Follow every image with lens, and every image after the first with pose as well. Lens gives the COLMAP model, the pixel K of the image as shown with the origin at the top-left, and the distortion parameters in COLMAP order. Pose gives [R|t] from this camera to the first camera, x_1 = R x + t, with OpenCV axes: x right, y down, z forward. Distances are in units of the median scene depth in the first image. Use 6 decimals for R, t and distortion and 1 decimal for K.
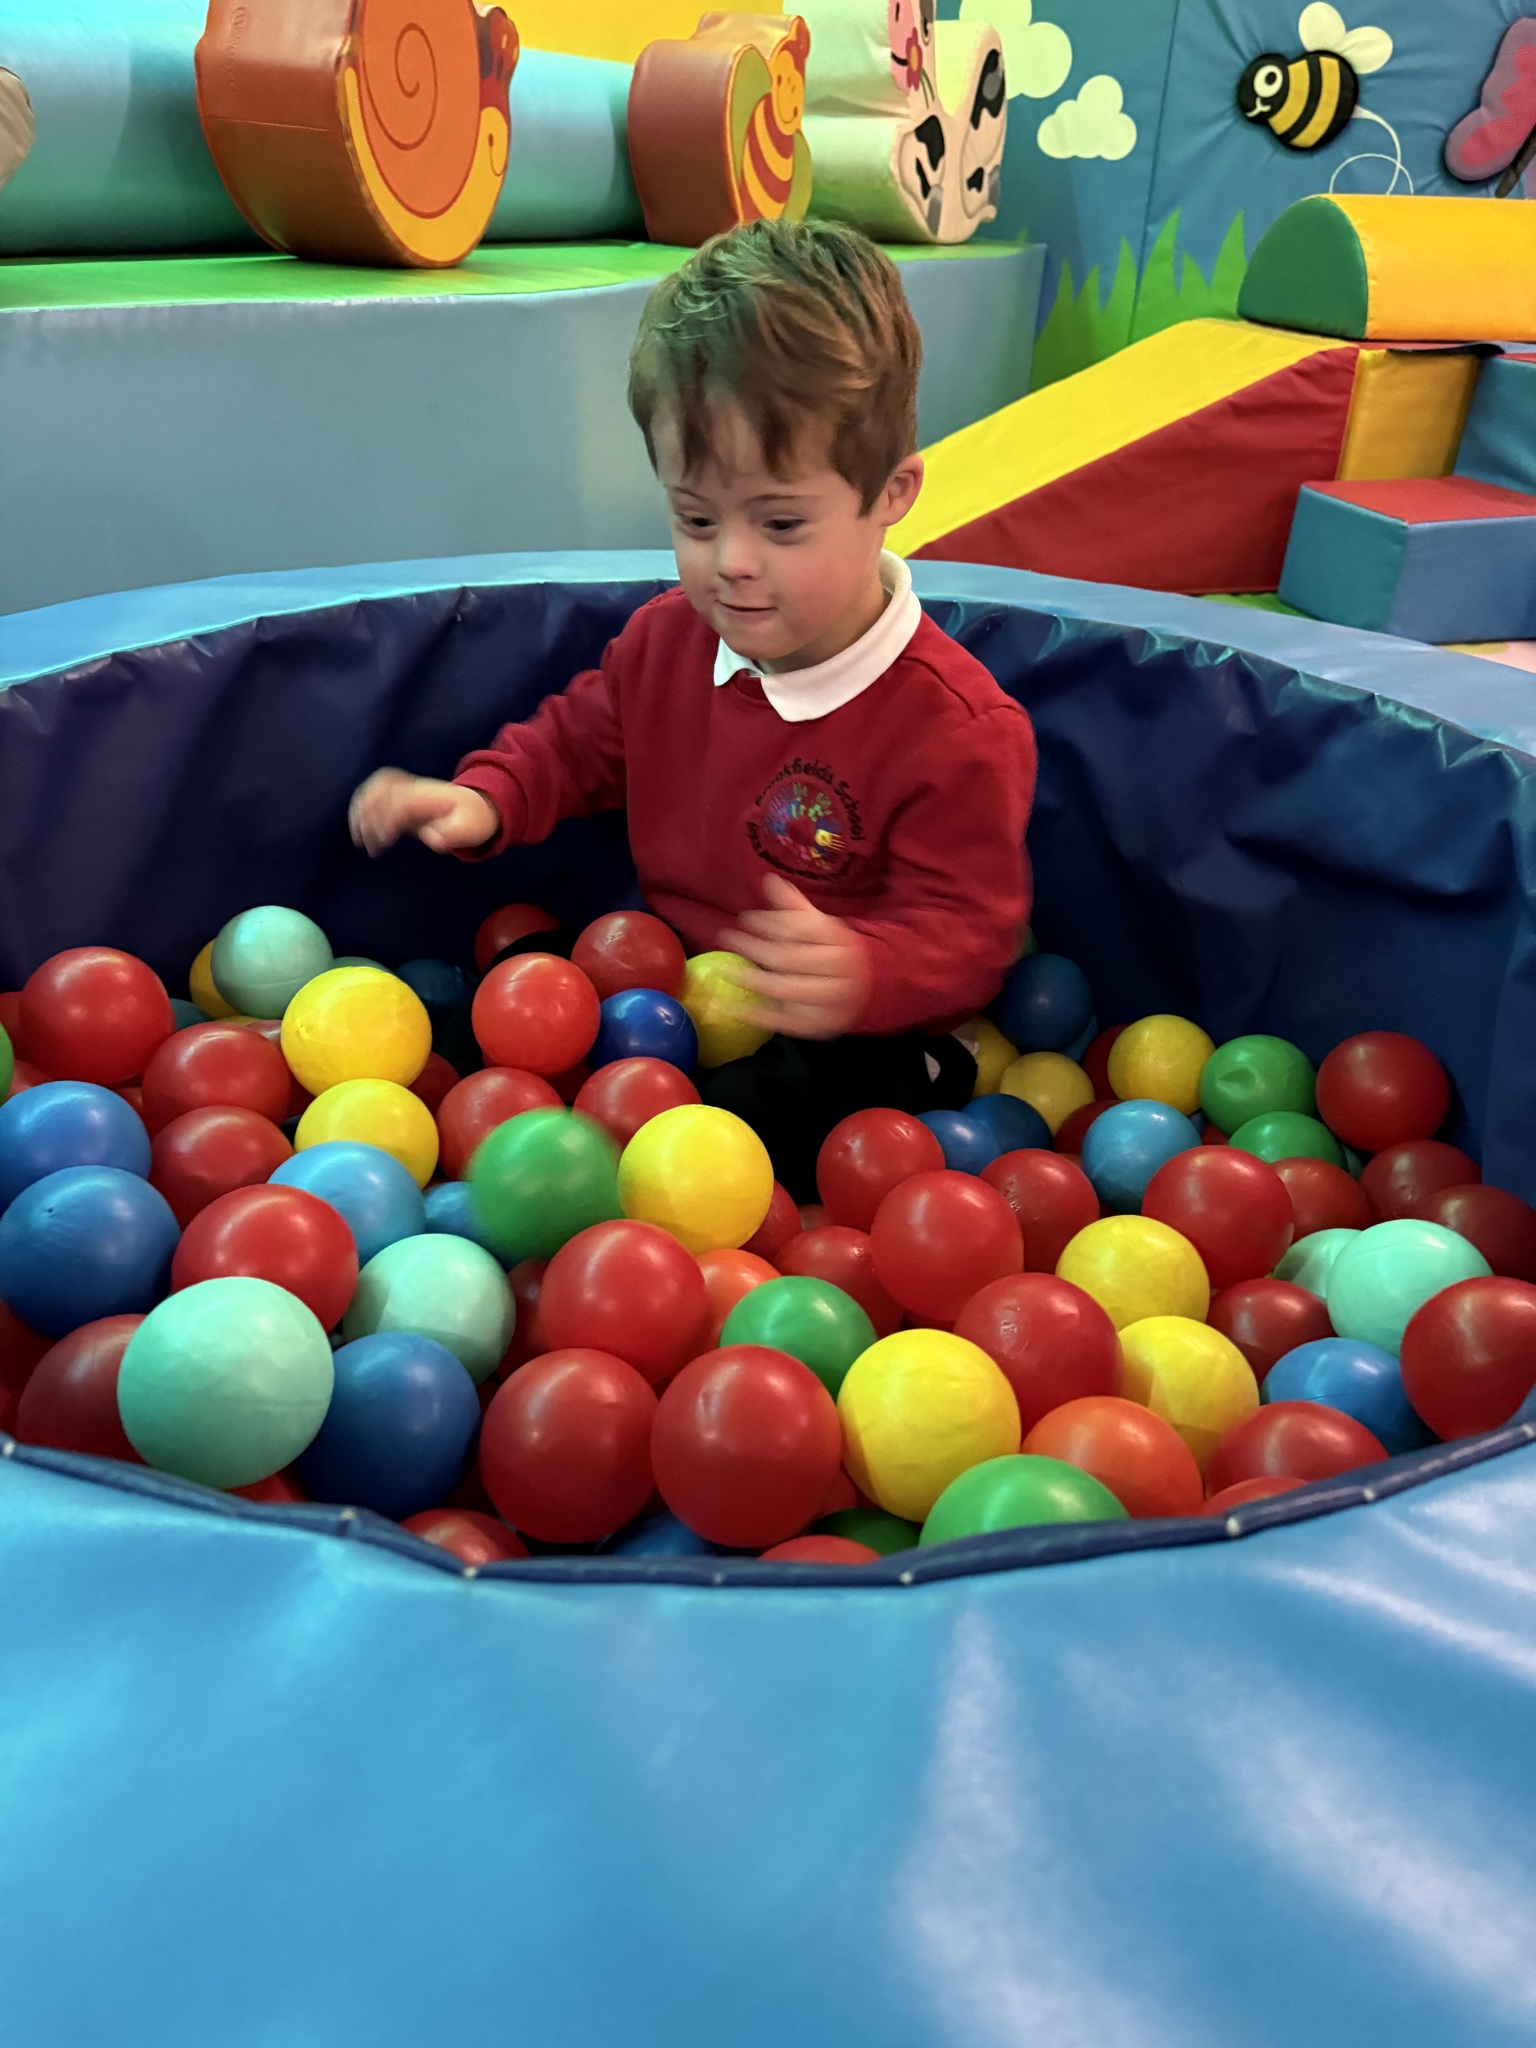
lens RADIAL K [[1422.9, 0, 763.6], [0, 1422.9, 1035.6], [0, 0, 1]] dist [-0.007891, -0.008722]
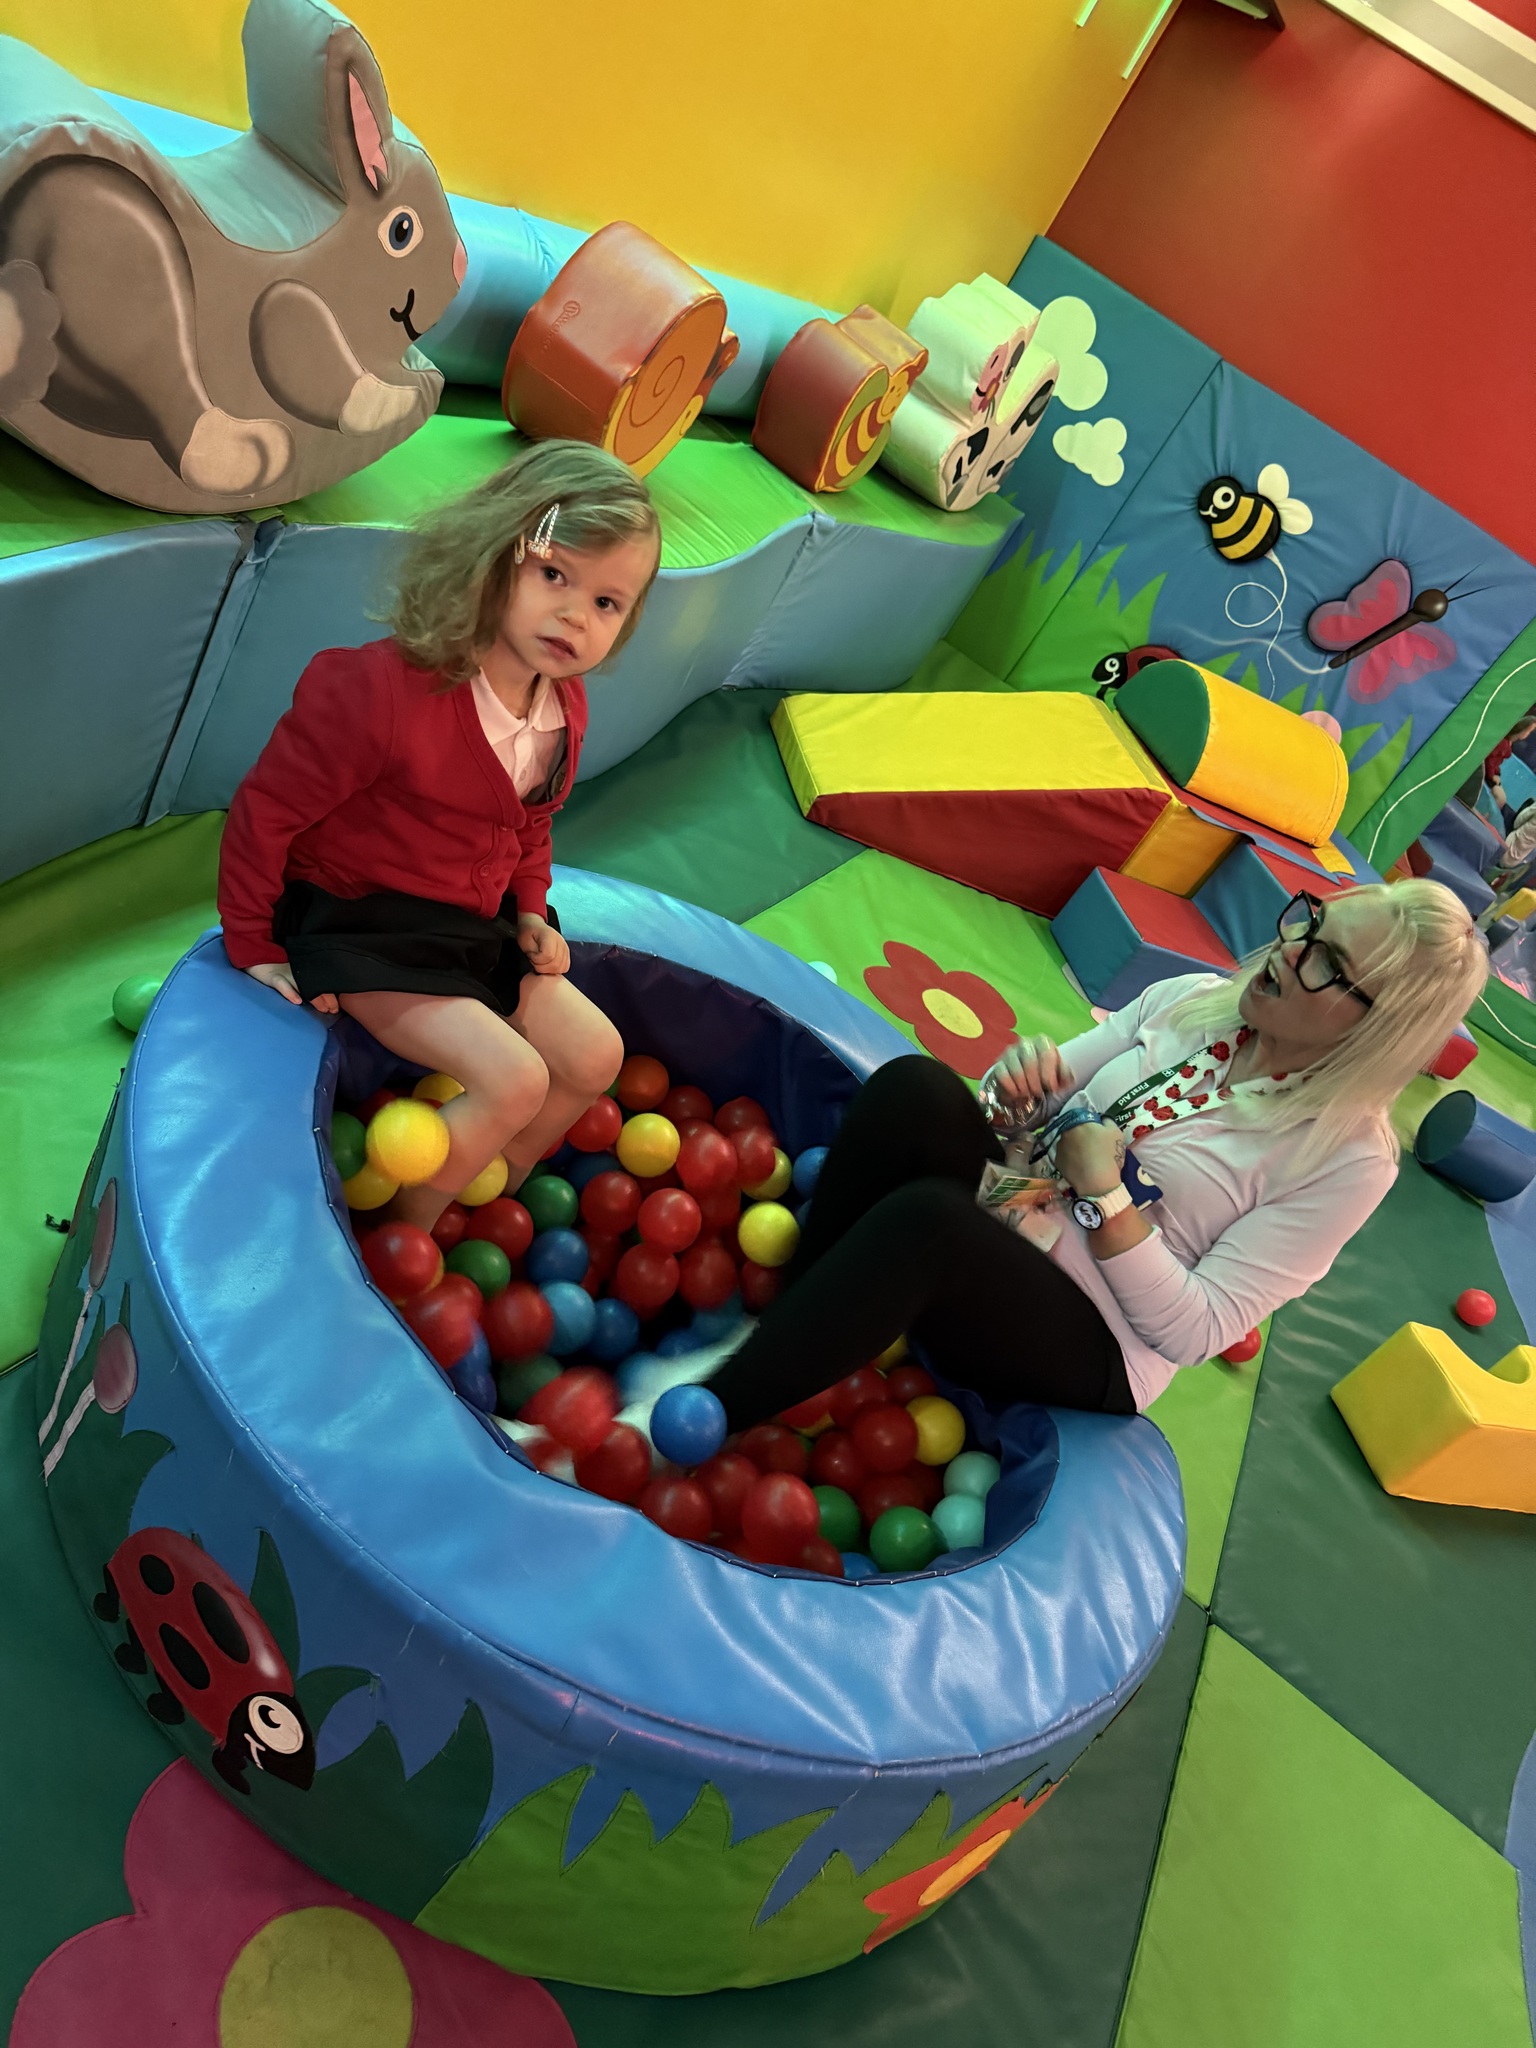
lens RADIAL K [[1422.9, 0, 771.3], [0, 1422.9, 1019.4], [0, 0, 1]] dist [-0.007891, -0.008722]
pose [[0.888205, 0.398112, 0.229342, -0.118996], [-0.409737, 0.912198, 0.003372, -0.086544], [-0.207863, -0.096964, 0.973340, -0.221306]]
